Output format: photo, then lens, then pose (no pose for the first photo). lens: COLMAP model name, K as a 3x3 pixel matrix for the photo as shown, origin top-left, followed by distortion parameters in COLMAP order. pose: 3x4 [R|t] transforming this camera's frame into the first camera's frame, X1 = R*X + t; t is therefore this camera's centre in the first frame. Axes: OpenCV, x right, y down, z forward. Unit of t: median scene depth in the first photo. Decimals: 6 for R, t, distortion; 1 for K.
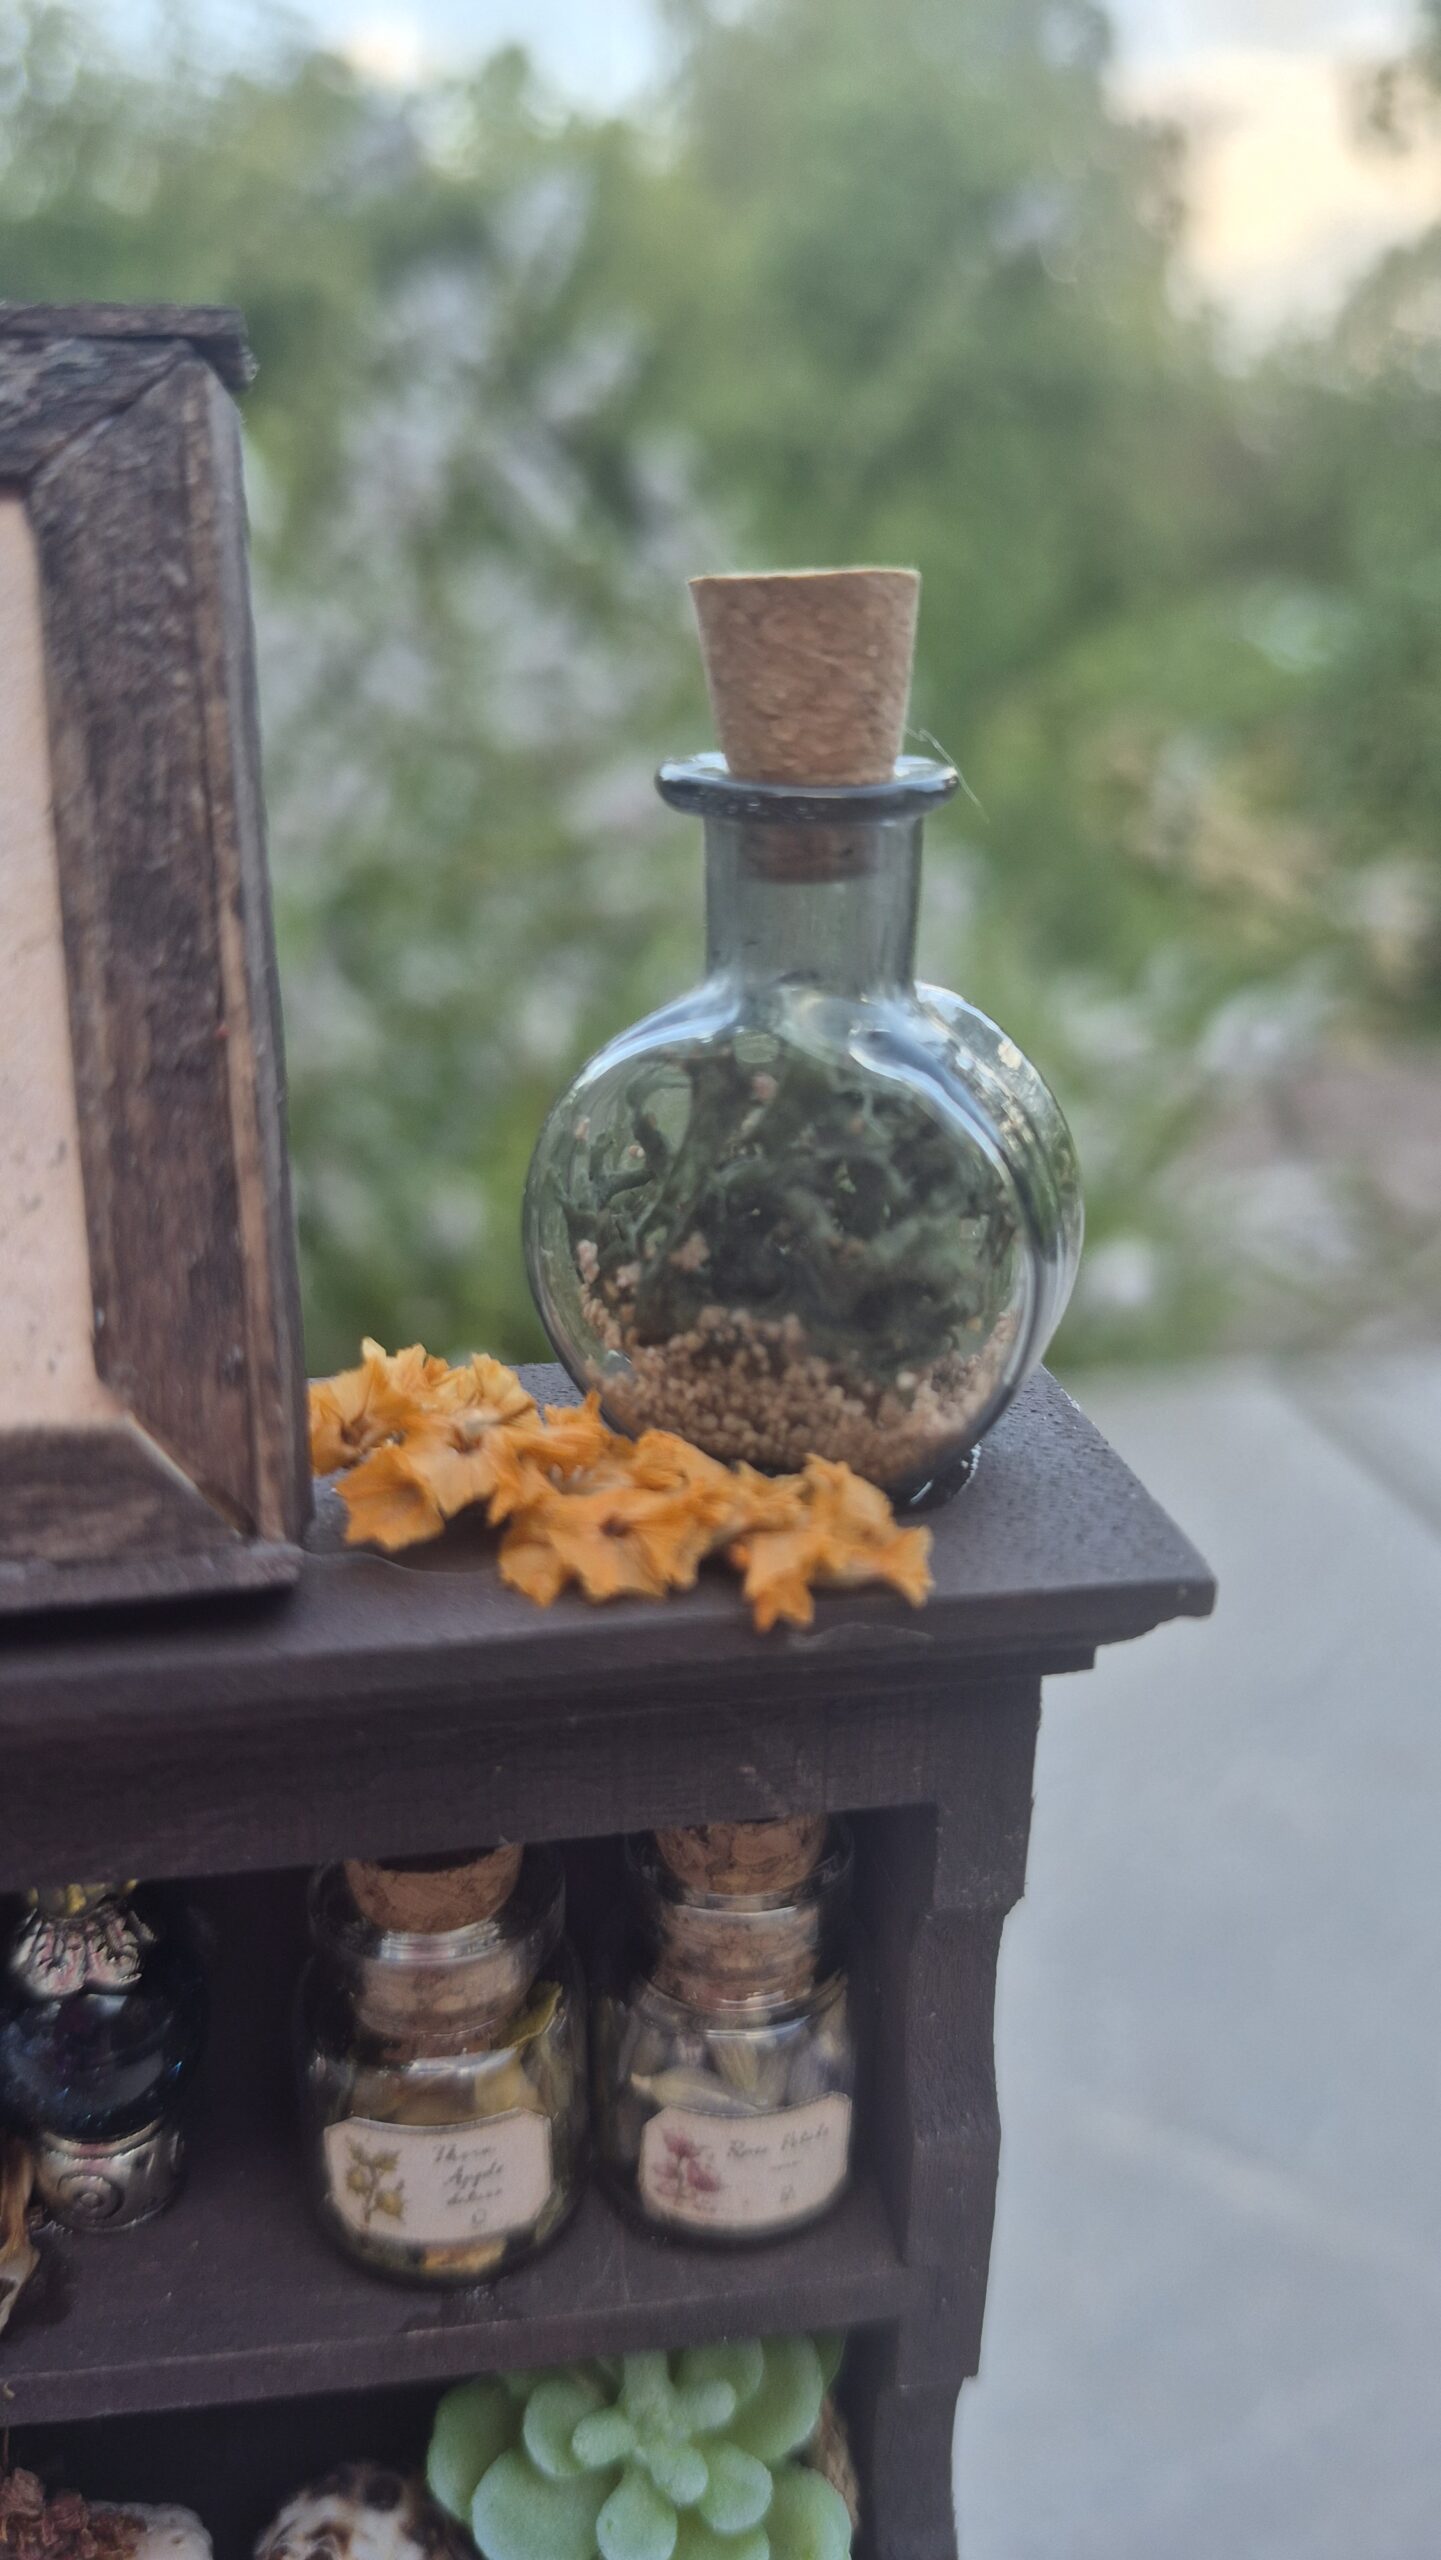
lens RADIAL K [[1964.9, 0, 739.9], [0, 1964.9, 1274.9], [0, 0, 1]] dist [0.007774, -0.127463]
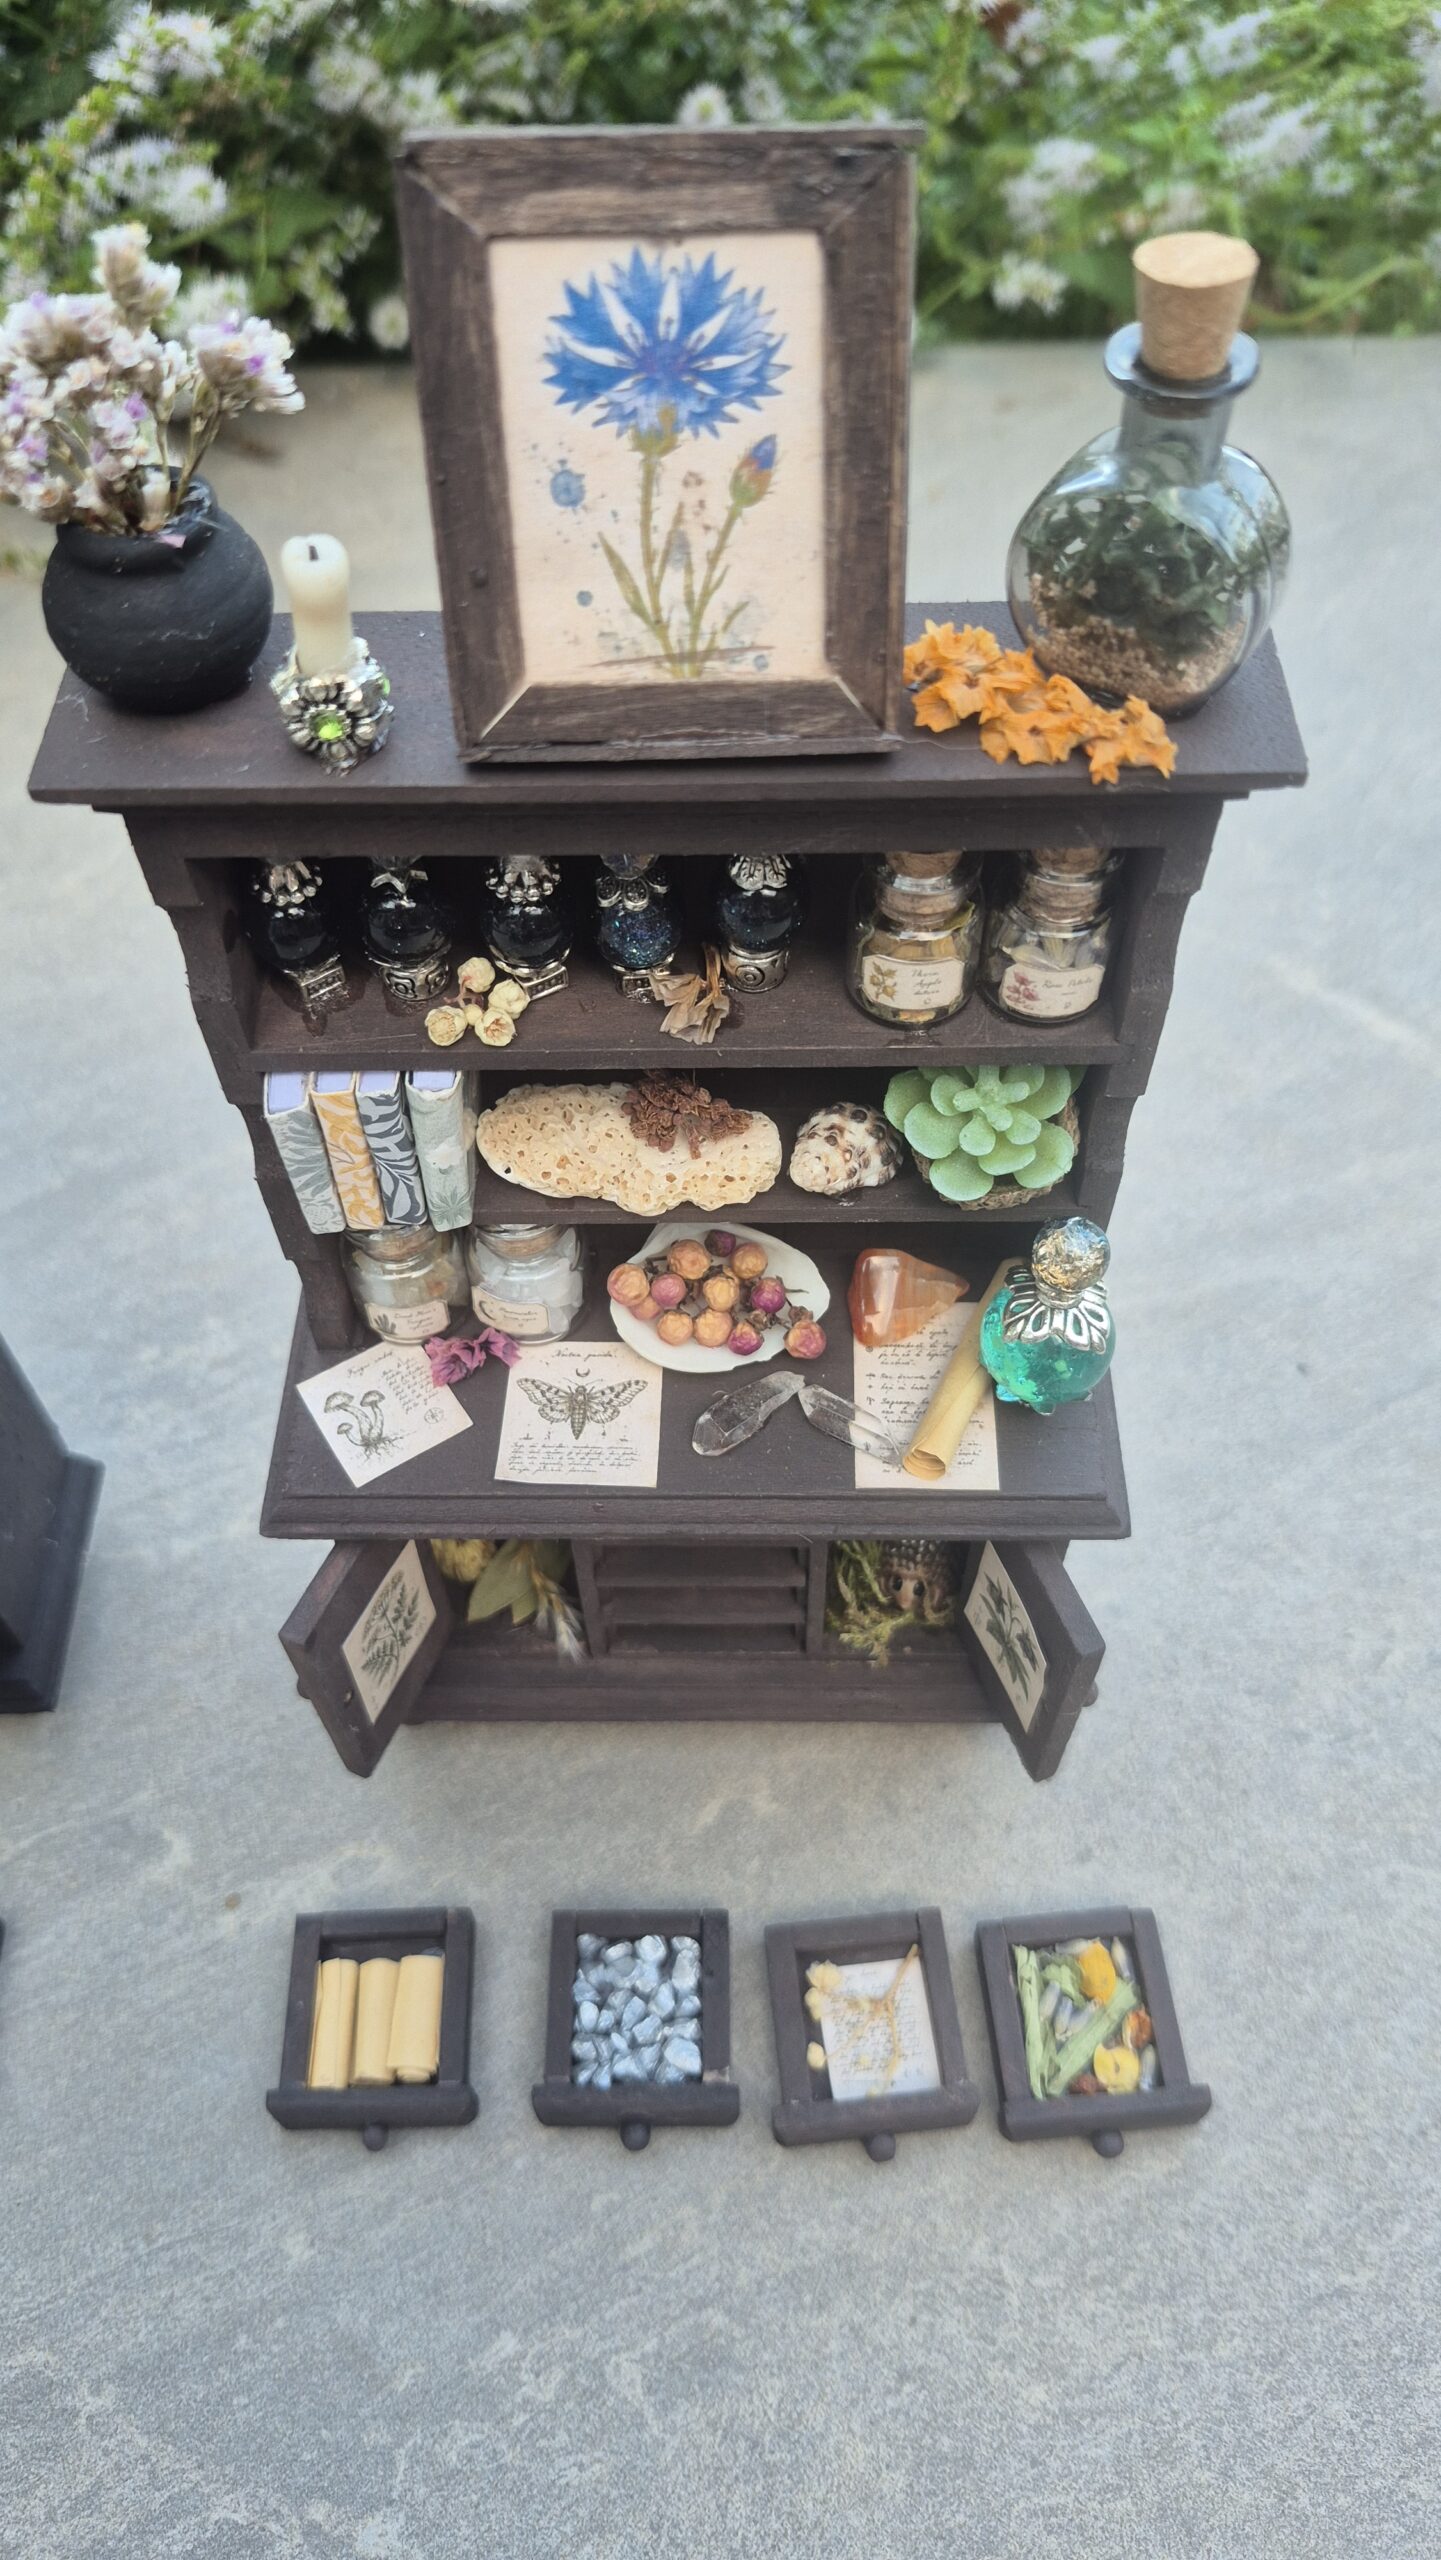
lens RADIAL K [[1807.4, 0, 702.6], [0, 1807.4, 1230.2], [0, 0, 1]] dist [0.052127, -0.058217]
pose [[0.980478, 0.130864, -0.146760, -0.051612], [-0.029067, 0.834632, 0.550041, -0.478142], [0.194471, -0.535037, 0.822141, -0.995669]]
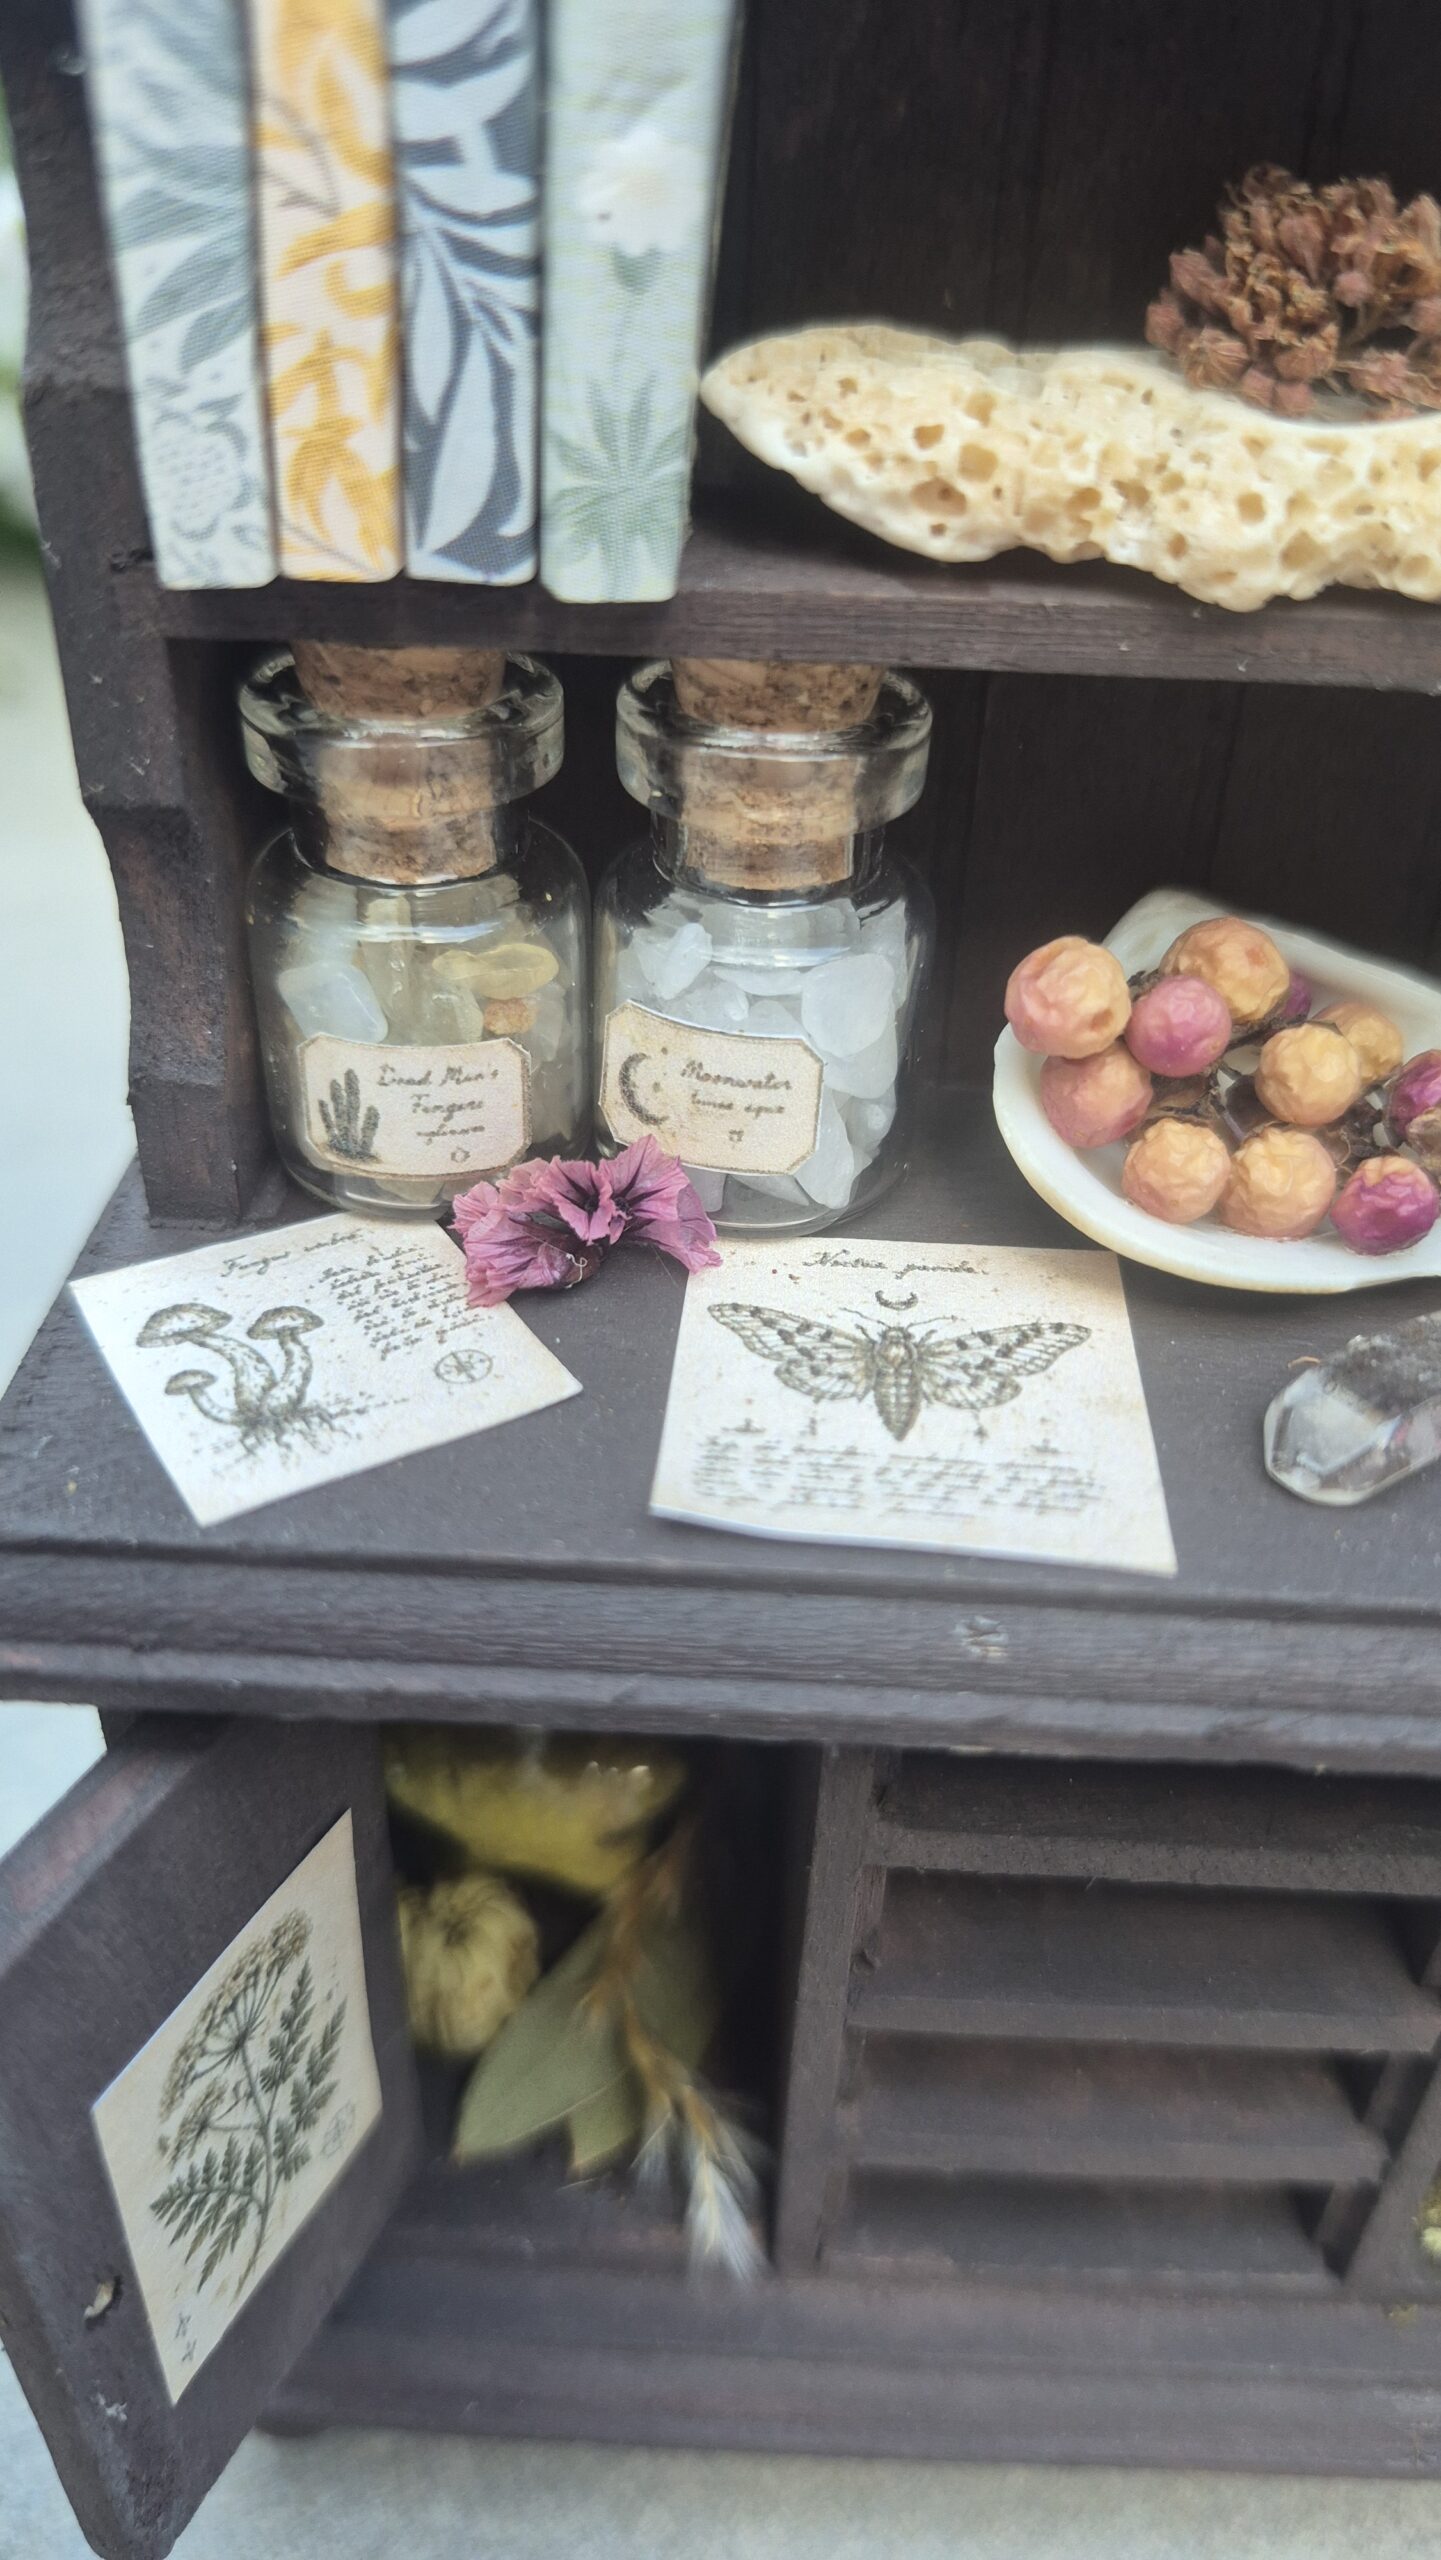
lens RADIAL K [[1964.9, 0, 732.1], [0, 1964.9, 1263.1], [0, 0, 1]] dist [0.007774, -0.127463]
pose [[0.975788, 0.137643, -0.169978, -0.541992], [-0.091152, 0.962365, 0.256017, 1.018352], [0.198819, -0.234325, 0.951611, 0.171625]]
